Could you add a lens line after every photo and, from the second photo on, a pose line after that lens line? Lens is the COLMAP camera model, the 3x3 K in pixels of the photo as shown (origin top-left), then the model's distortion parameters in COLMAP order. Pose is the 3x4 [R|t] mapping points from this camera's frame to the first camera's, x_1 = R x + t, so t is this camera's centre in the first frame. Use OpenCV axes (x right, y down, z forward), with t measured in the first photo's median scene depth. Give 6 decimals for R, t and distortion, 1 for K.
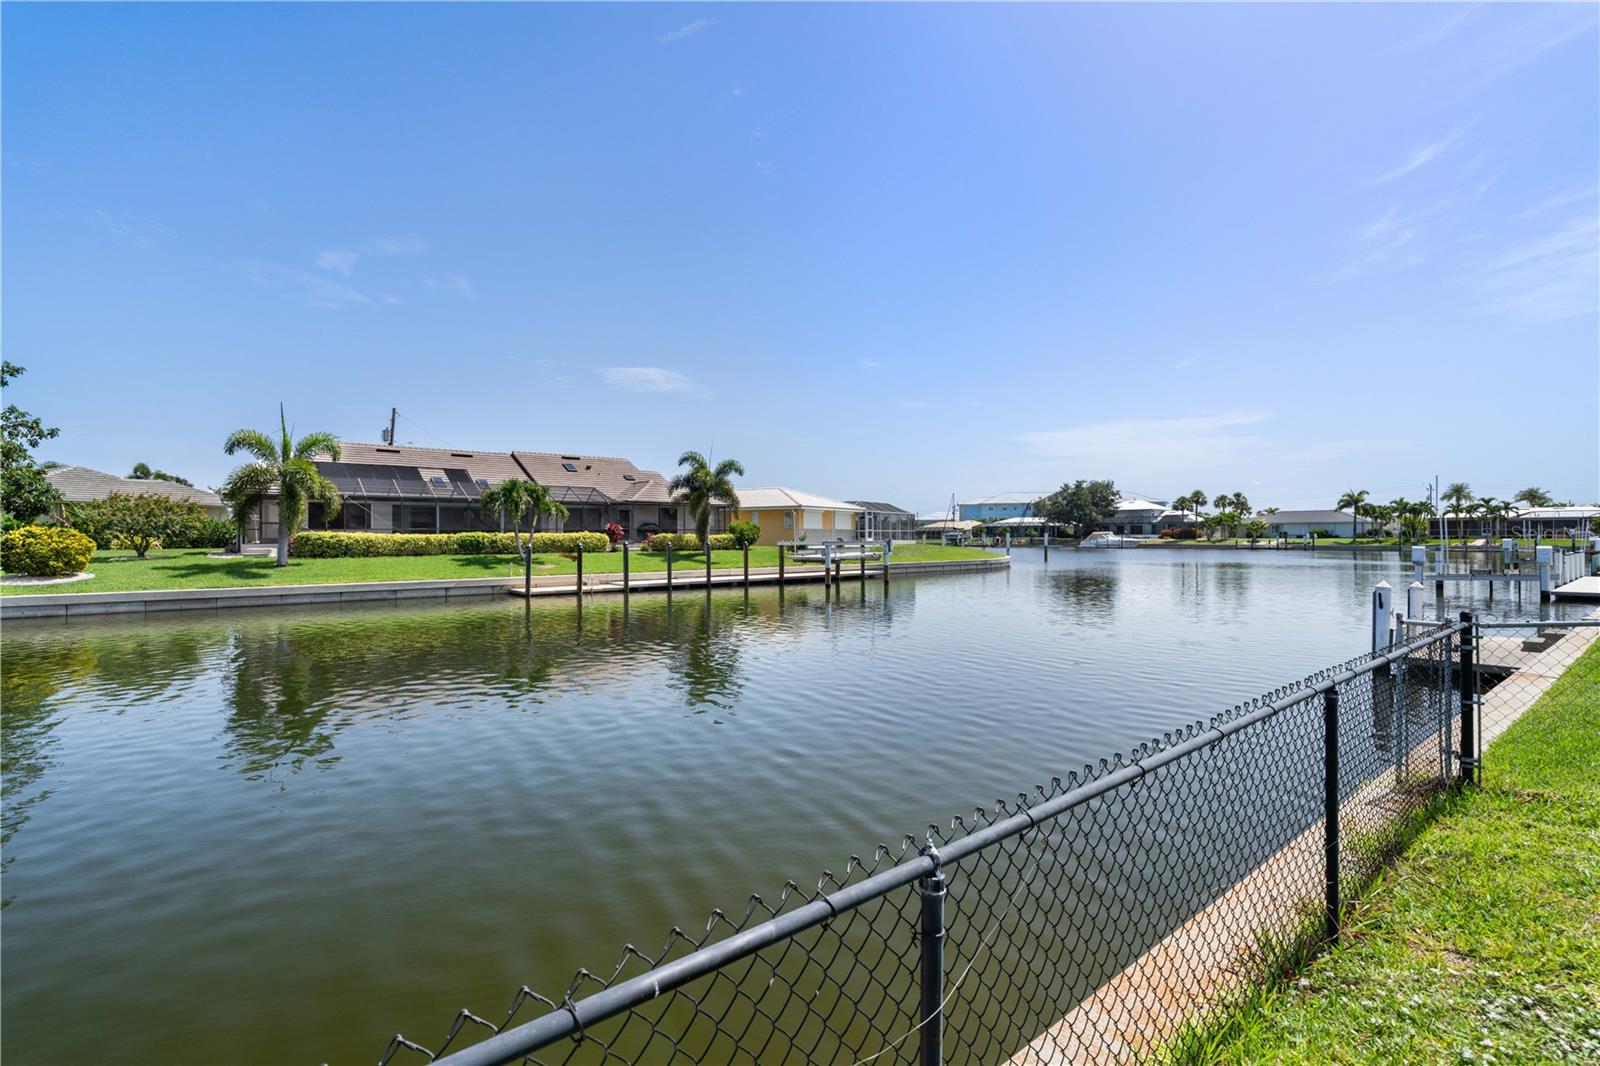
lens RADIAL K [[723.1, 0, 803.6], [0, 723.1, 536.3], [0, 0, 1]] dist [-0.001996, 0.000444]
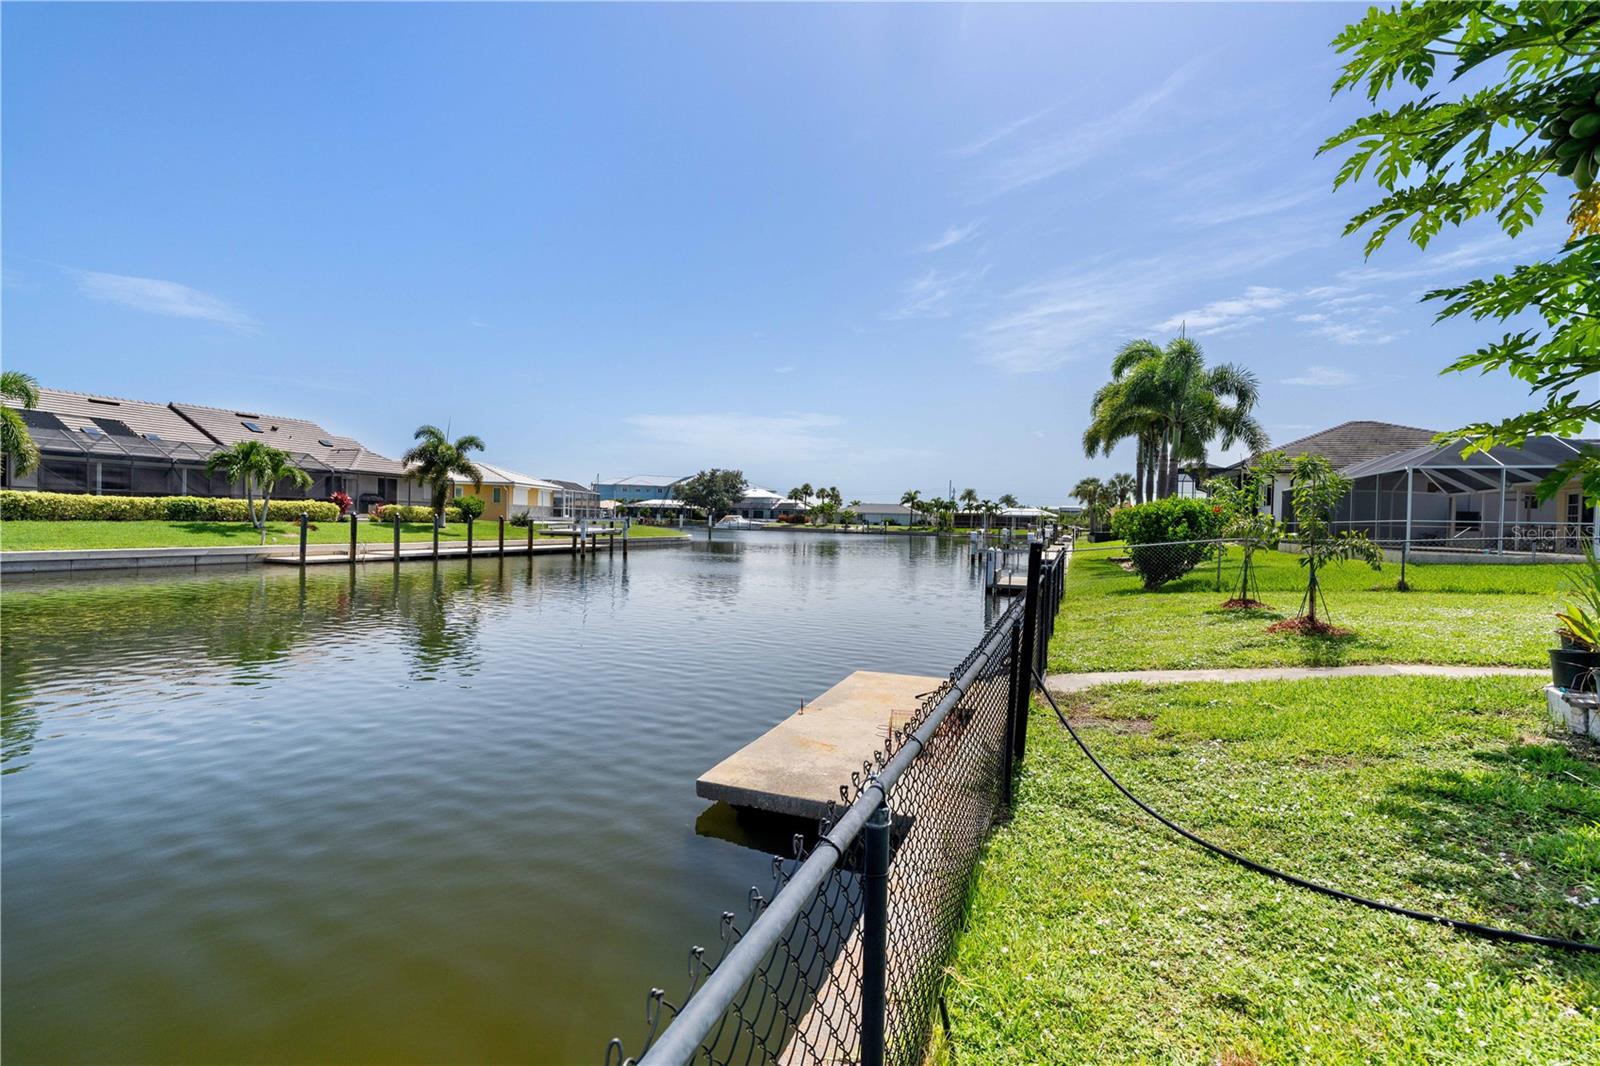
lens RADIAL K [[720.9, 0, 800.4], [0, 720.9, 529.9], [0, 0, 1]] dist [0.001109, 0.000521]
pose [[0.868739, 0.020944, 0.494828, -0.206997], [-0.030401, 0.999476, 0.011069, 0.002577], [-0.494337, -0.024660, 0.868921, -0.149233]]
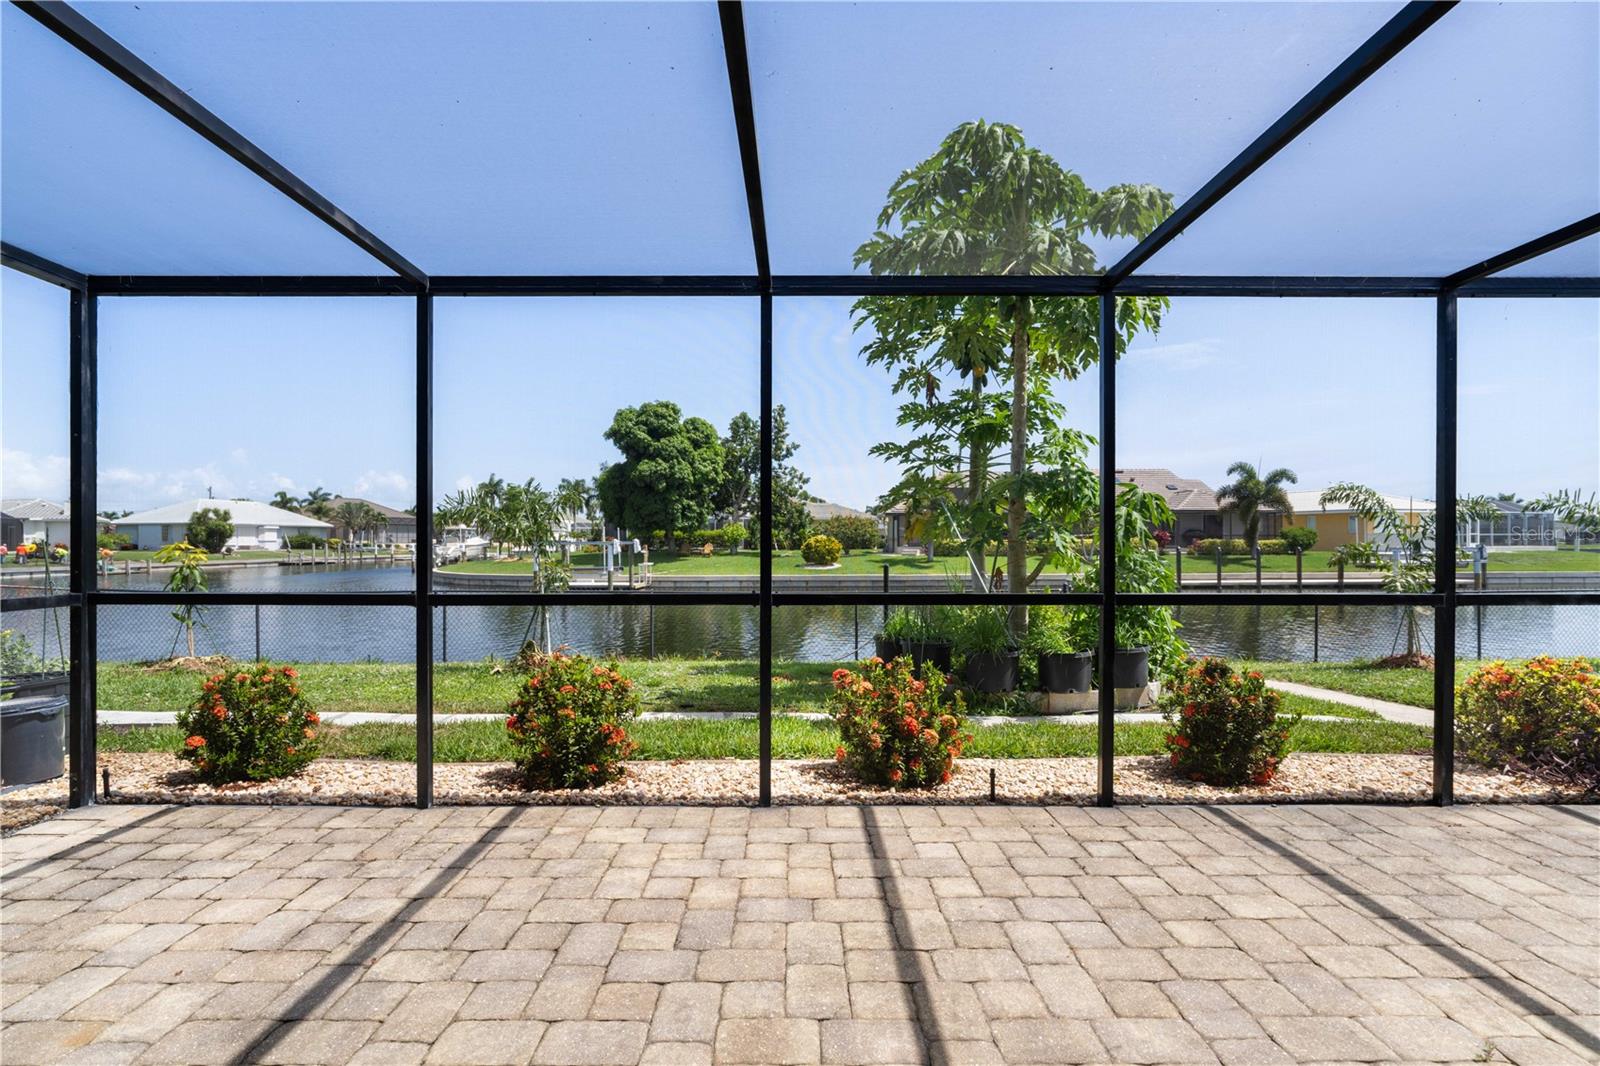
lens RADIAL K [[763.4, 0, 792.2], [0, 763.4, 544.6], [0, 0, 1]] dist [-0.006063, -0.000476]
pose [[0.783562, 0.003901, -0.621301, 0.028270], [0.000467, 0.999976, 0.006867, -0.003905], [0.621313, -0.005671, 0.783542, -0.307022]]
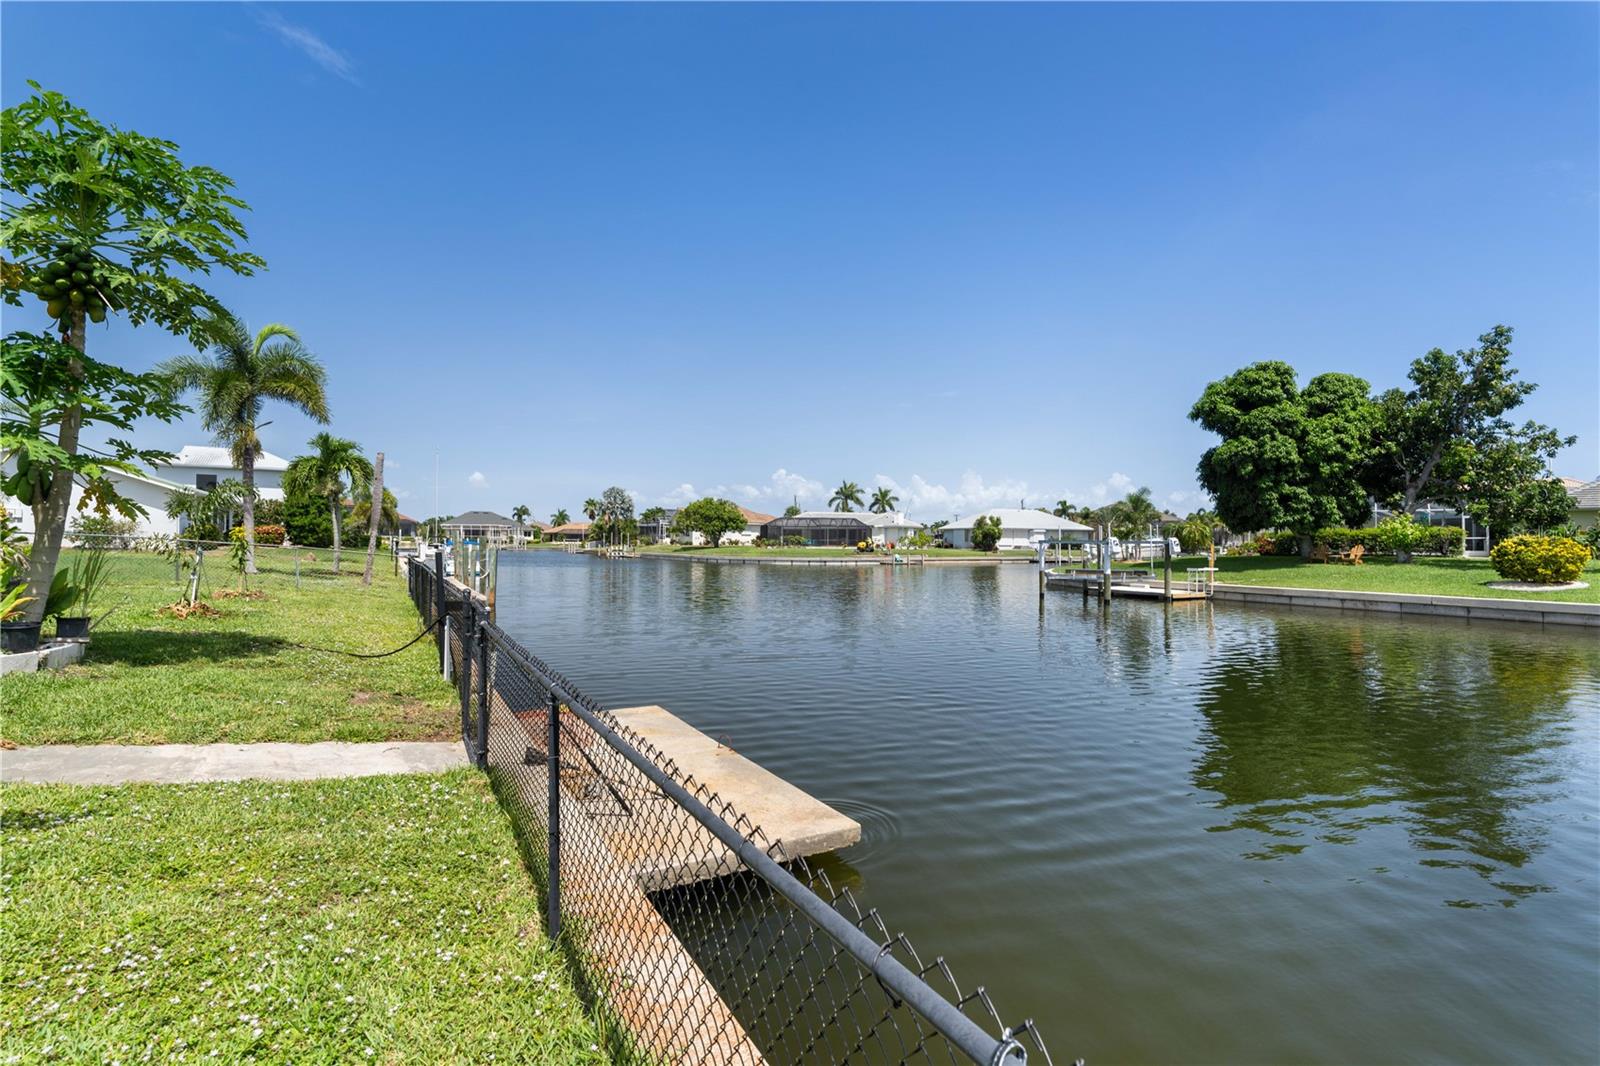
lens RADIAL K [[720.9, 0, 800.4], [0, 720.9, 529.9], [0, 0, 1]] dist [0.001109, 0.000521]
pose [[-0.148634, -0.016372, -0.988757, 0.075081], [-0.007185, 0.999854, -0.015476, 0.001949], [0.988866, 0.004804, -0.148730, 0.070776]]
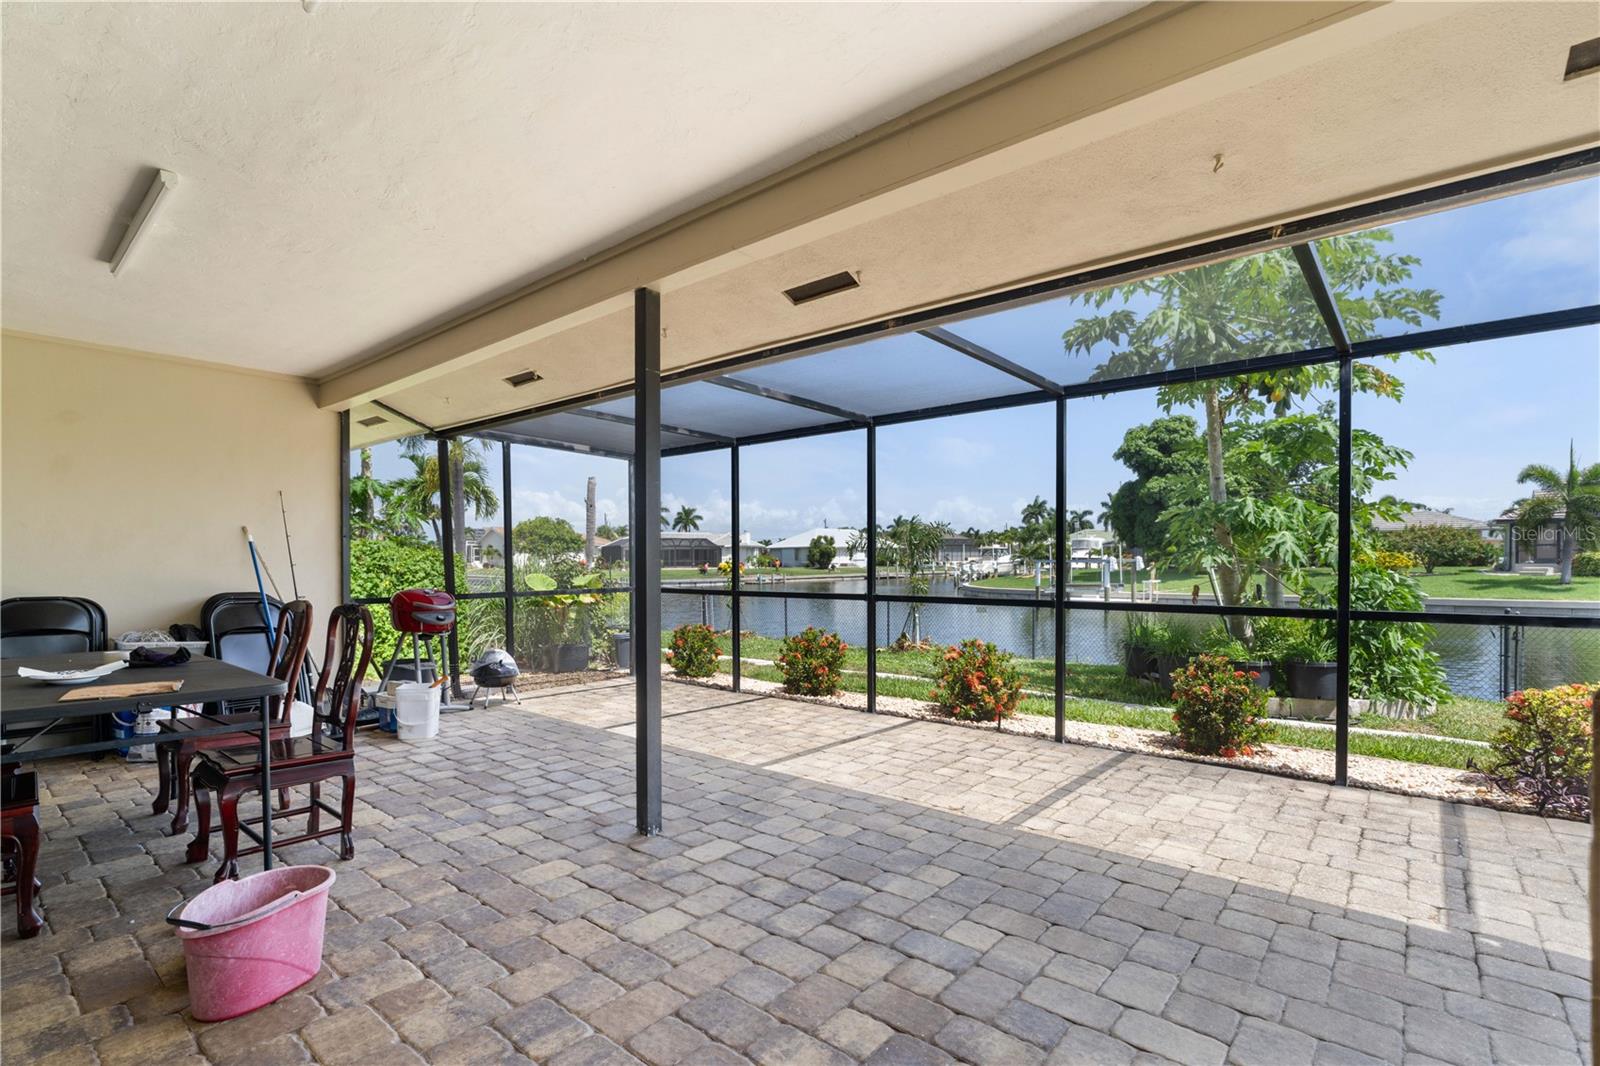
lens RADIAL K [[735.1, 0, 800.8], [0, 735.1, 572.6], [0, 0, 1]] dist [-0.001537, -0.000197]
pose [[0.202227, 0.016652, -0.979197, 0.111268], [0.008334, 0.999790, 0.018723, -0.005145], [0.979303, -0.011947, 0.202046, -0.286536]]
